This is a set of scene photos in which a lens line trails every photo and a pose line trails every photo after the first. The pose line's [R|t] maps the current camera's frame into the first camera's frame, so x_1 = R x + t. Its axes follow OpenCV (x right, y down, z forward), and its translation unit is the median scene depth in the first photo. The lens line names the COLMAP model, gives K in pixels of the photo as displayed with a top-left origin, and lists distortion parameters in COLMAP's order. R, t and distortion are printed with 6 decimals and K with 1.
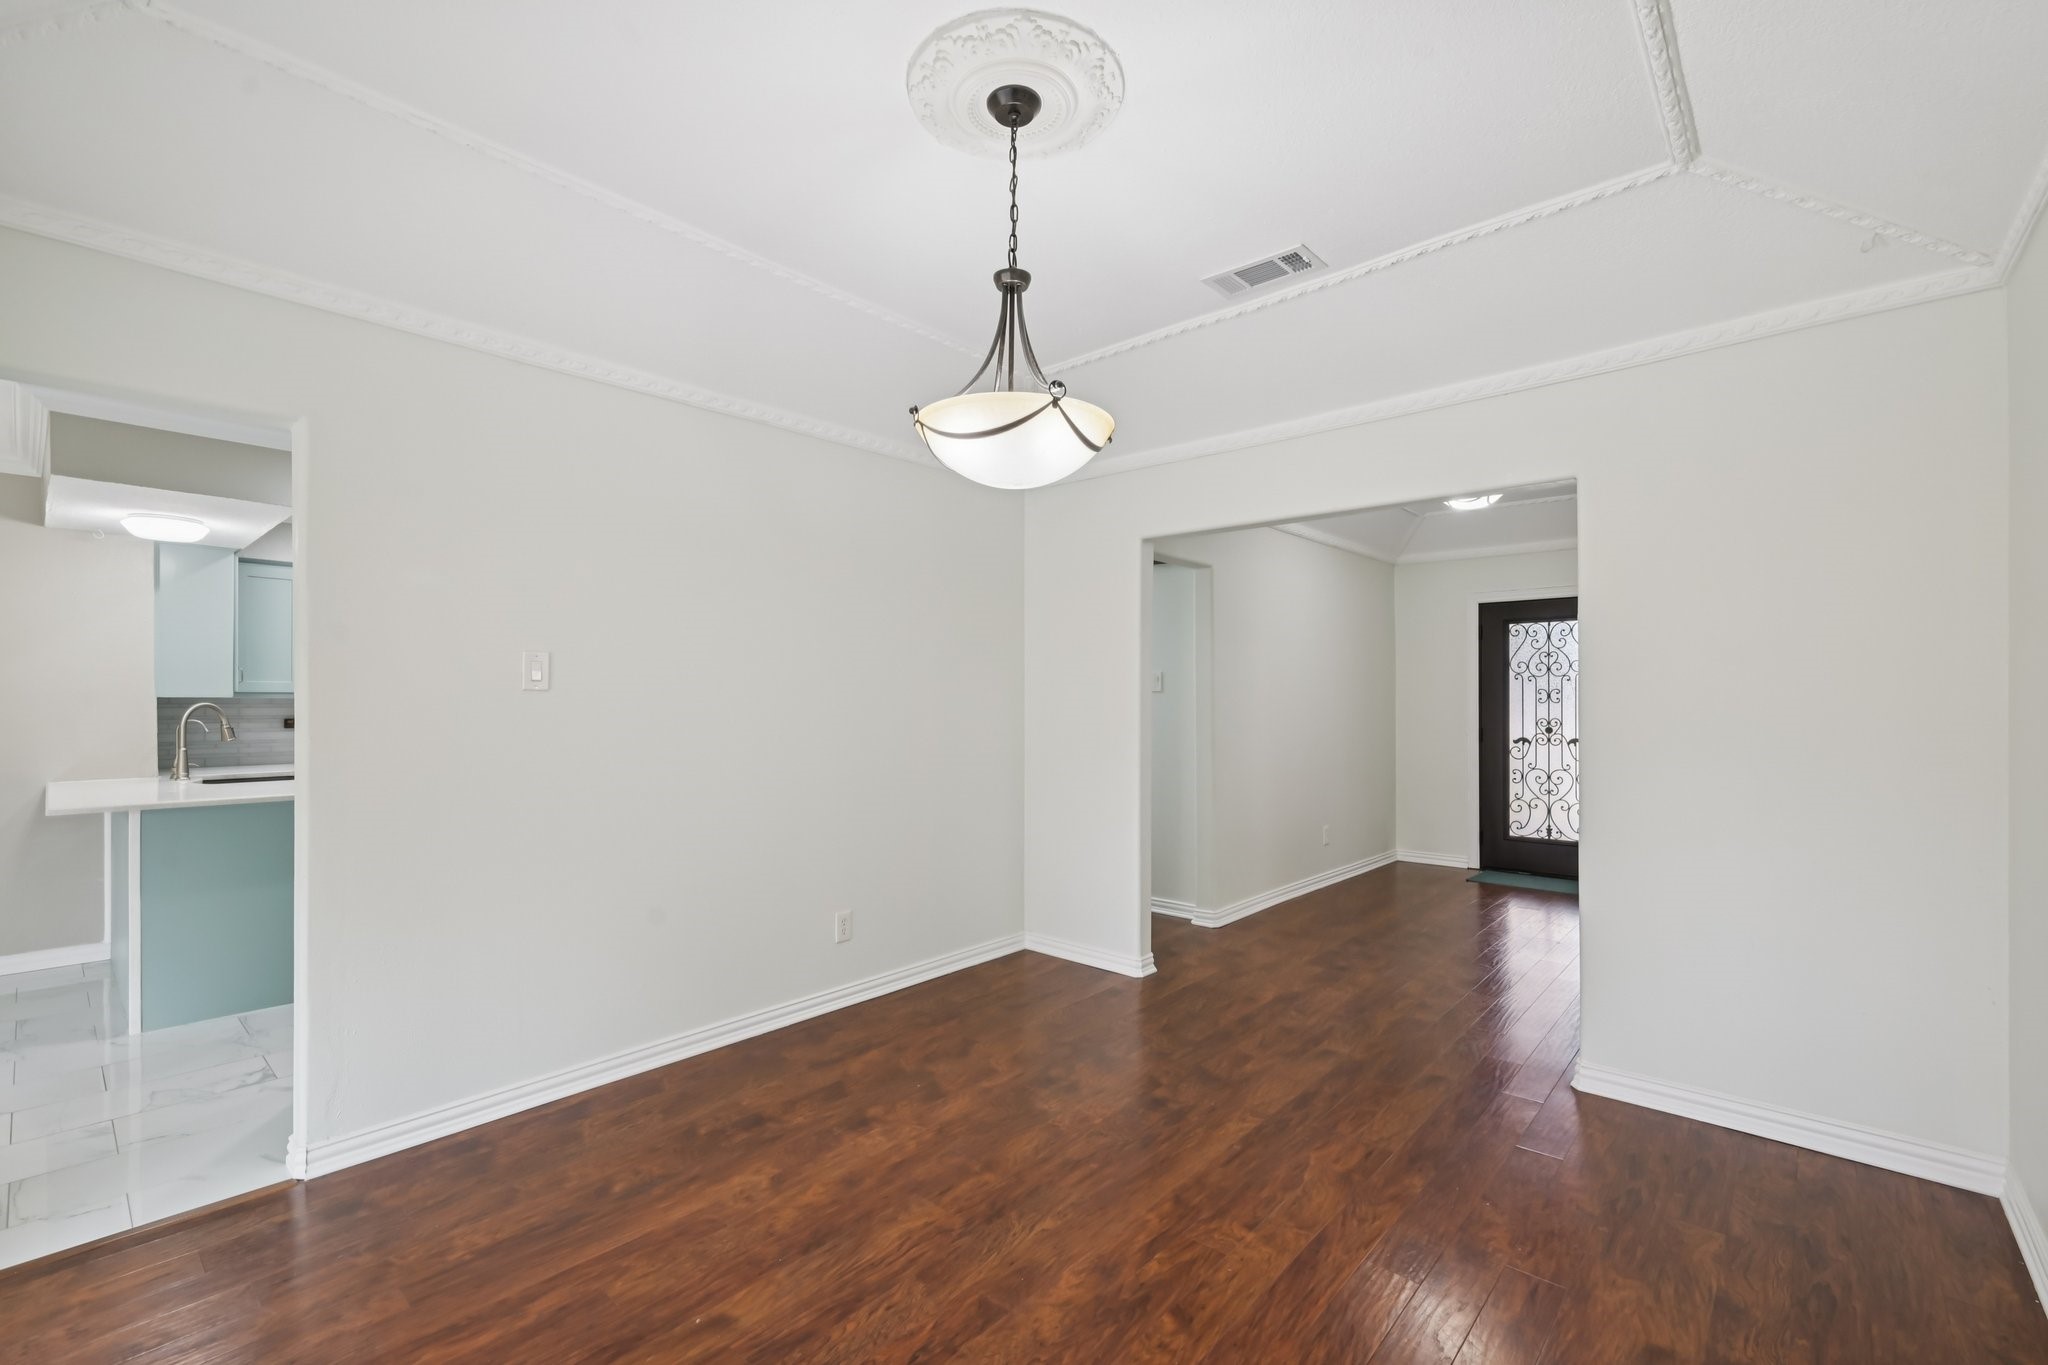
lens RADIAL K [[901.1, 0, 1028.0], [0, 901.1, 698.9], [0, 0, 1]] dist [0.000496, -0.000150]
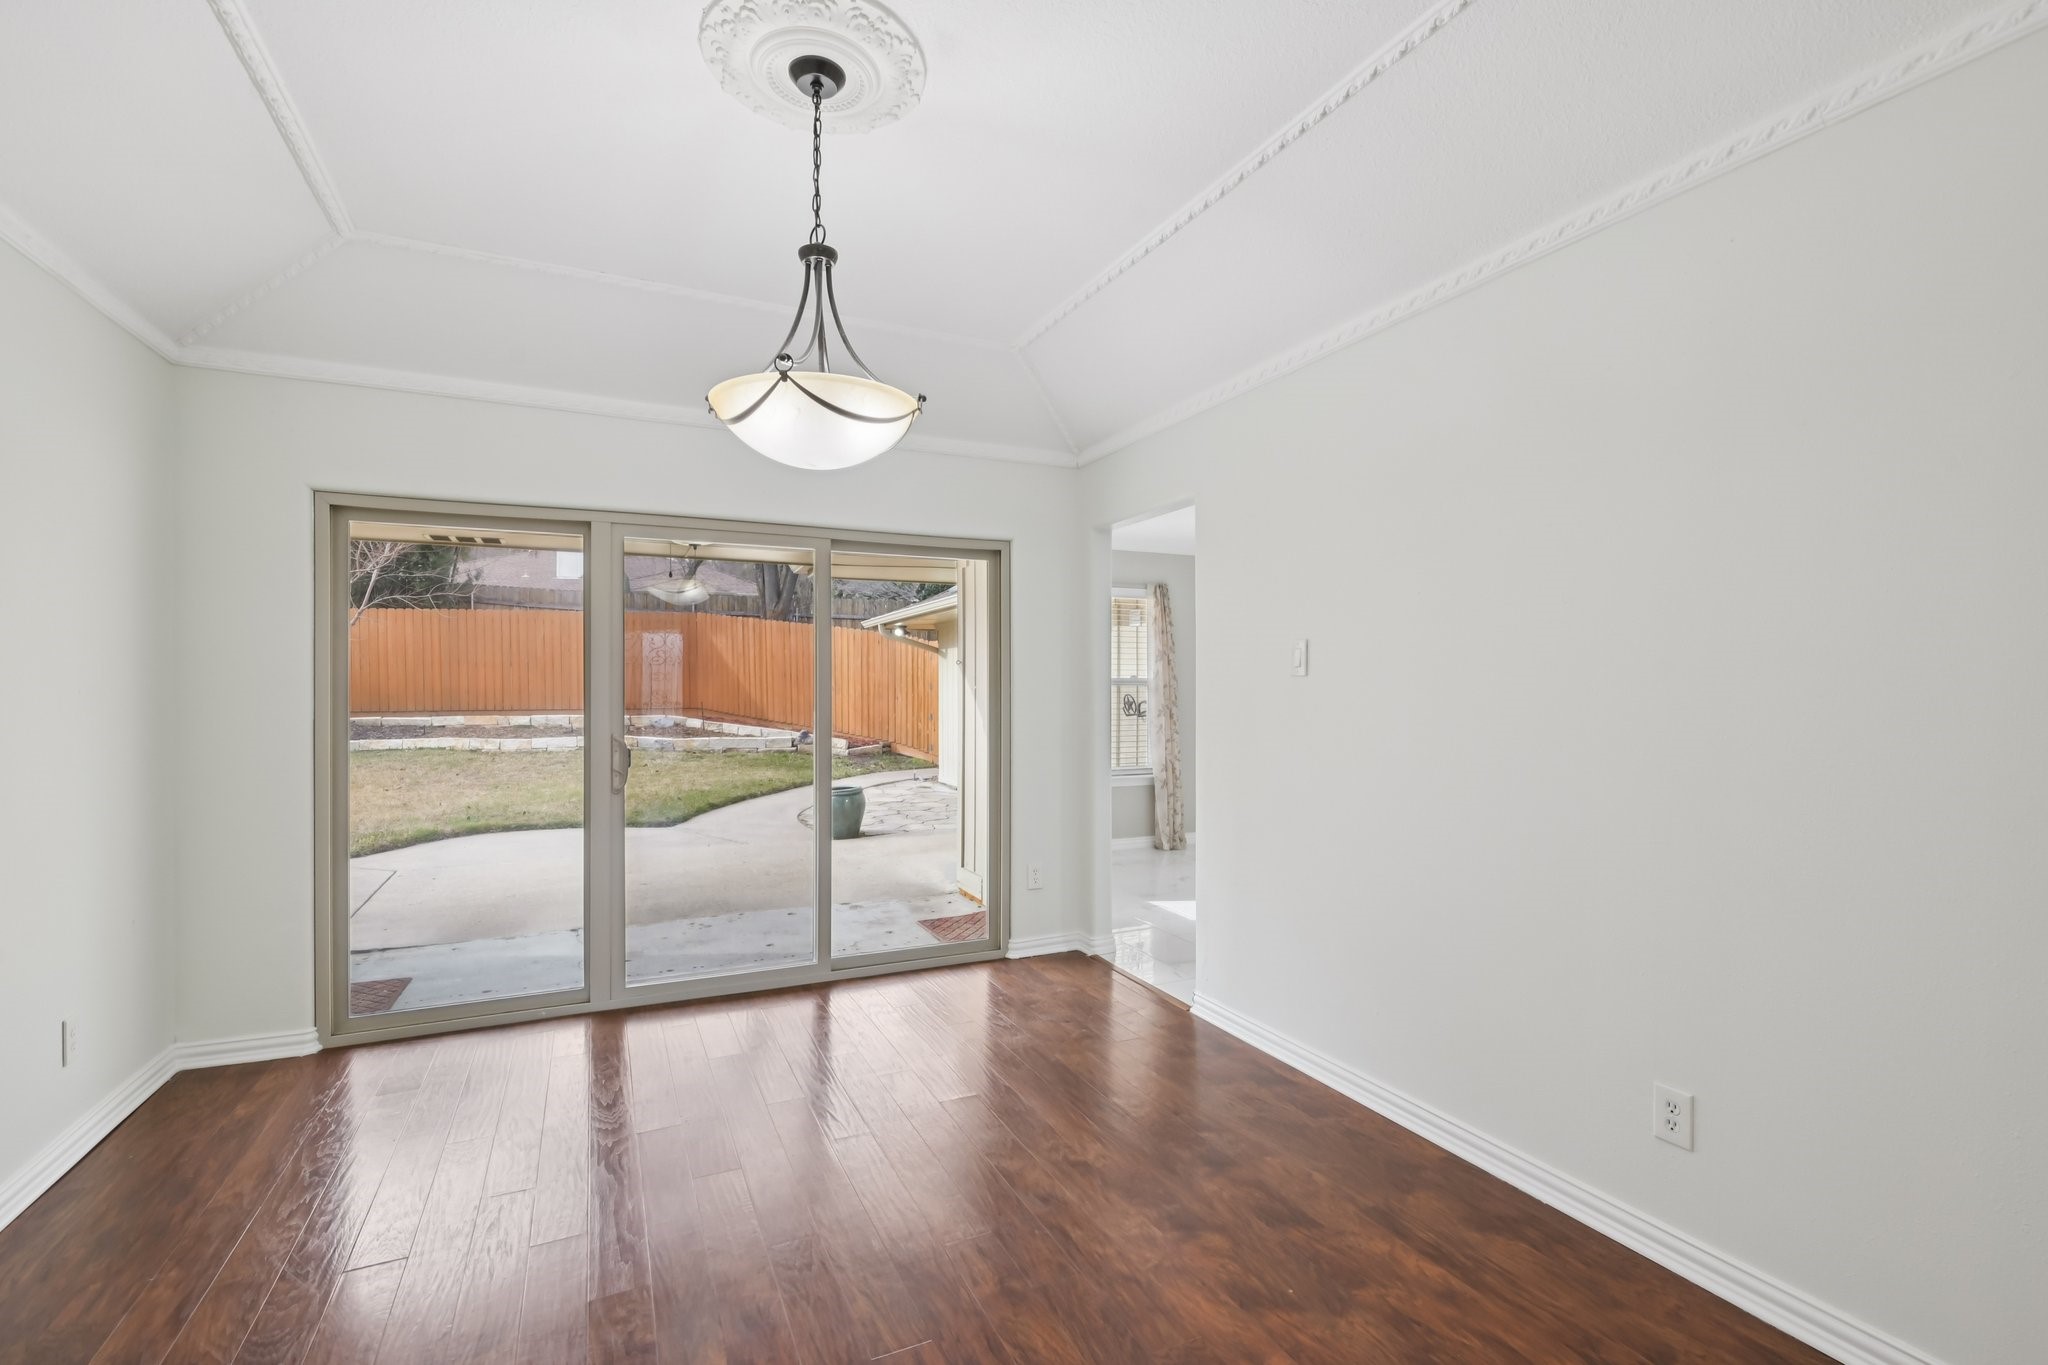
lens RADIAL K [[912.3, 0, 1027.3], [0, 912.3, 686.1], [0, 0, 1]] dist [-0.002112, 0.000085]
pose [[-0.392097, 0.002351, -0.919921, 0.538987], [0.000821, 0.999997, 0.002205, -0.001591], [0.919923, 0.000109, -0.392098, 1.069141]]
